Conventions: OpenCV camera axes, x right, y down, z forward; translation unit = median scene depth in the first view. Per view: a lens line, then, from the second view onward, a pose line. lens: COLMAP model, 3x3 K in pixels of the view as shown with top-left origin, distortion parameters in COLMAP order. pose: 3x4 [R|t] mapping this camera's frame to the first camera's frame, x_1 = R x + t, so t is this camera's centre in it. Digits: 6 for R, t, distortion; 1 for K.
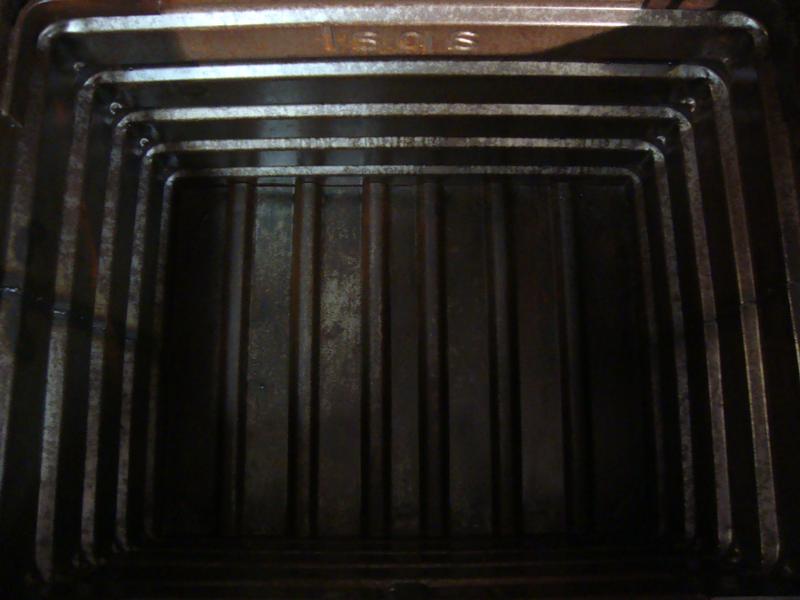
lens RADIAL K [[736.0, 0, 400.0], [0, 736.0, 300.0], [0, 0, 1]] dist [-0.217999, 0.213369]
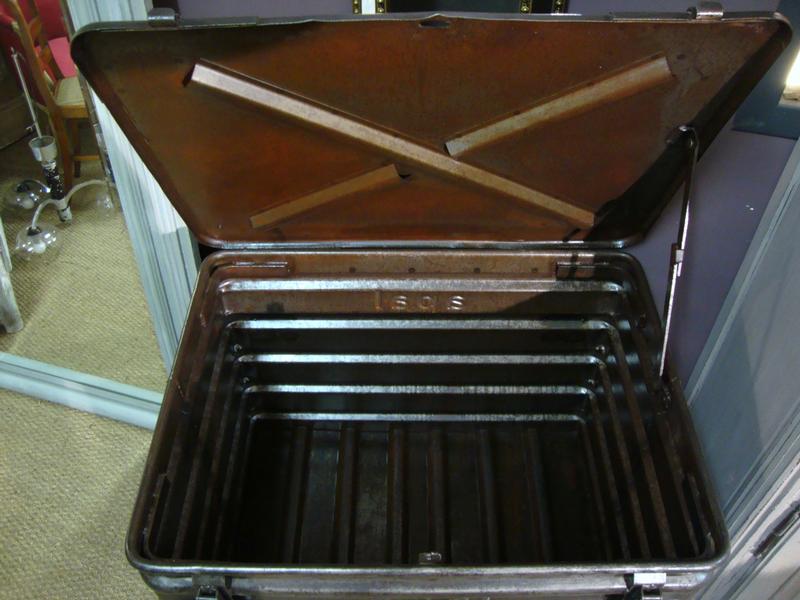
lens RADIAL K [[736.0, 0, 400.0], [0, 736.0, 300.0], [0, 0, 1]] dist [-0.217999, 0.213369]
pose [[0.999860, 0.012582, -0.011043, -0.022326], [-0.016454, 0.860159, -0.509761, 0.433585], [0.003085, 0.509871, 0.860245, -0.424640]]
